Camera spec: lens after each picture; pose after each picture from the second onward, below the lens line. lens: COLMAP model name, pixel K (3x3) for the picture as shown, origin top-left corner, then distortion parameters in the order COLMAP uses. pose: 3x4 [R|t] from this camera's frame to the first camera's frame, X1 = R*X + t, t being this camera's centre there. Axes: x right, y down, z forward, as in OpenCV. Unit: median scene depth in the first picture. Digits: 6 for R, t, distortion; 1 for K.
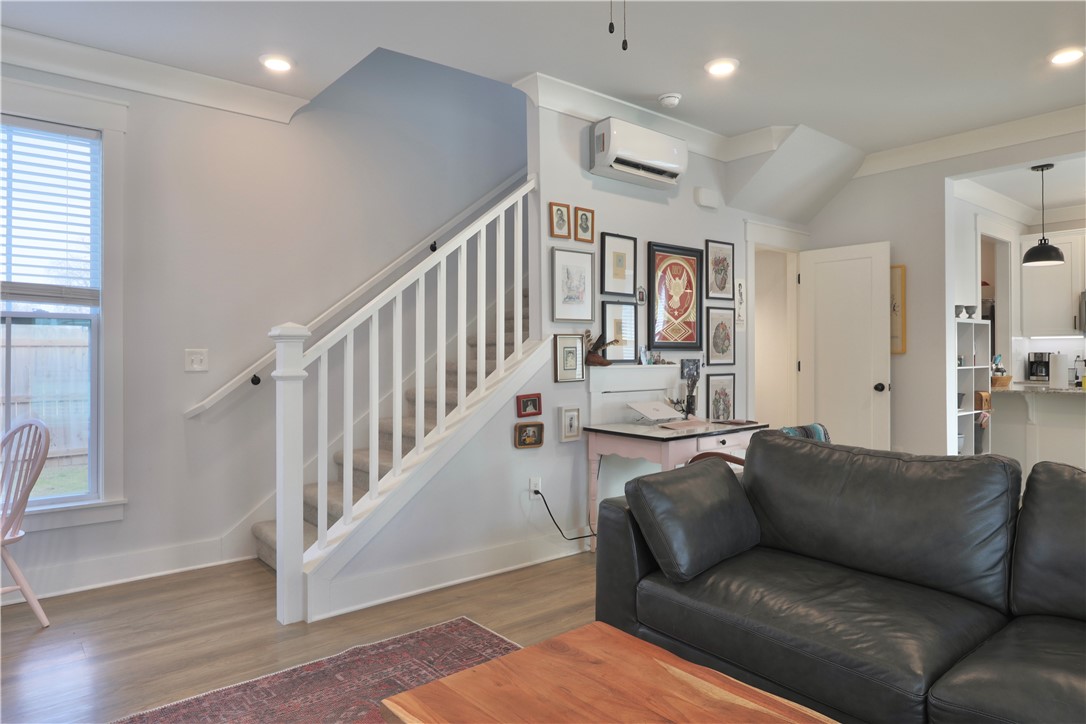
lens RADIAL K [[685.2, 0, 543.1], [0, 685.2, 351.6], [0, 0, 1]] dist [-0.006826, -0.000500]
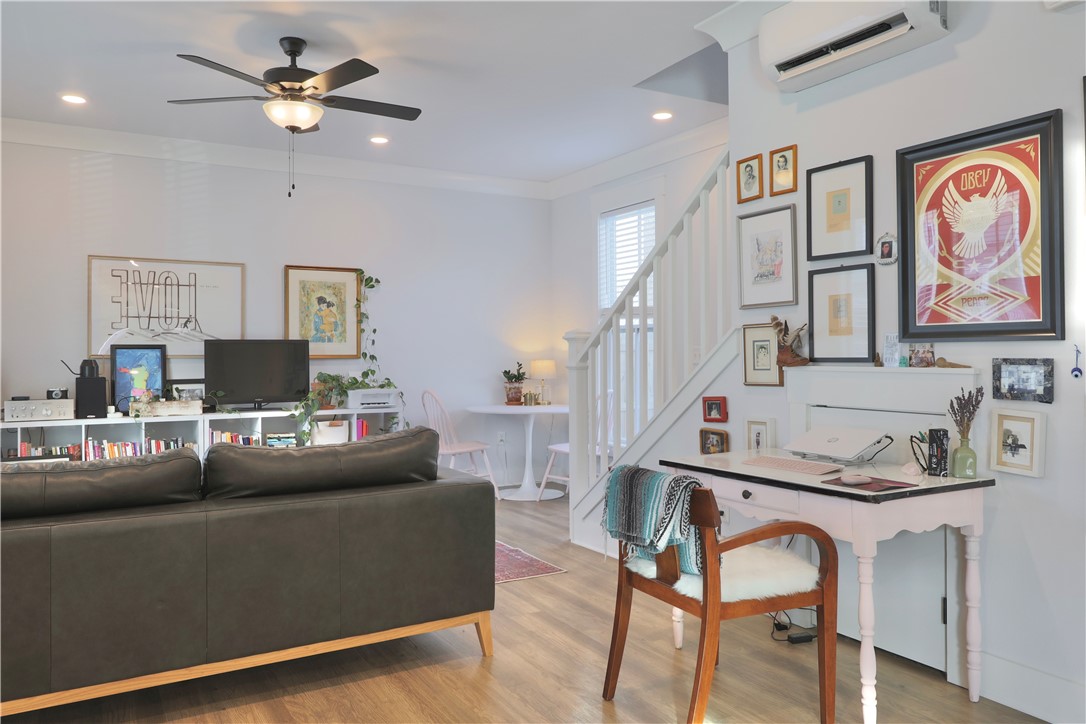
lens RADIAL K [[825.1, 0, 553.2], [0, 825.1, 355.3], [0, 0, 1]] dist [-0.010327, 0.018588]
pose [[-0.177223, 0.011047, -0.984109, 0.938612], [0.018563, 0.999797, 0.007880, -0.001459], [0.983996, -0.016872, -0.177392, 0.890757]]
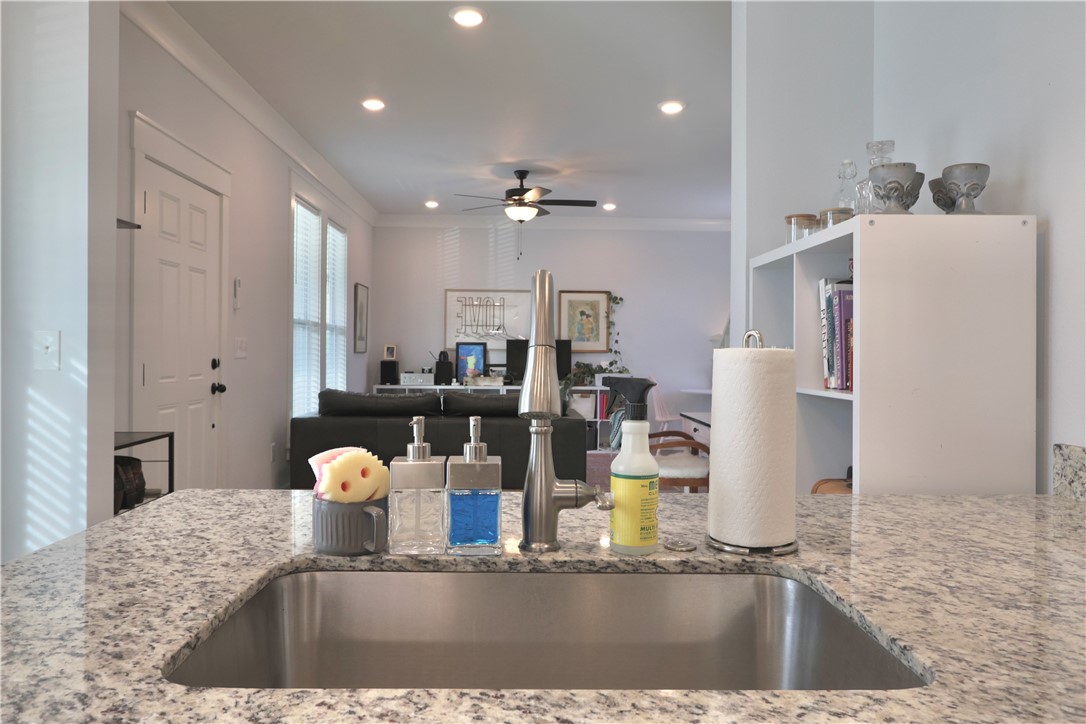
lens RADIAL K [[825.1, 0, 545.0], [0, 825.1, 353.1], [0, 0, 1]] dist [-0.010327, 0.018588]
pose [[-0.626675, 0.006938, -0.779250, 1.293355], [0.007062, 0.999970, 0.003224, 0.002044], [0.779249, -0.003483, -0.626705, 1.457845]]
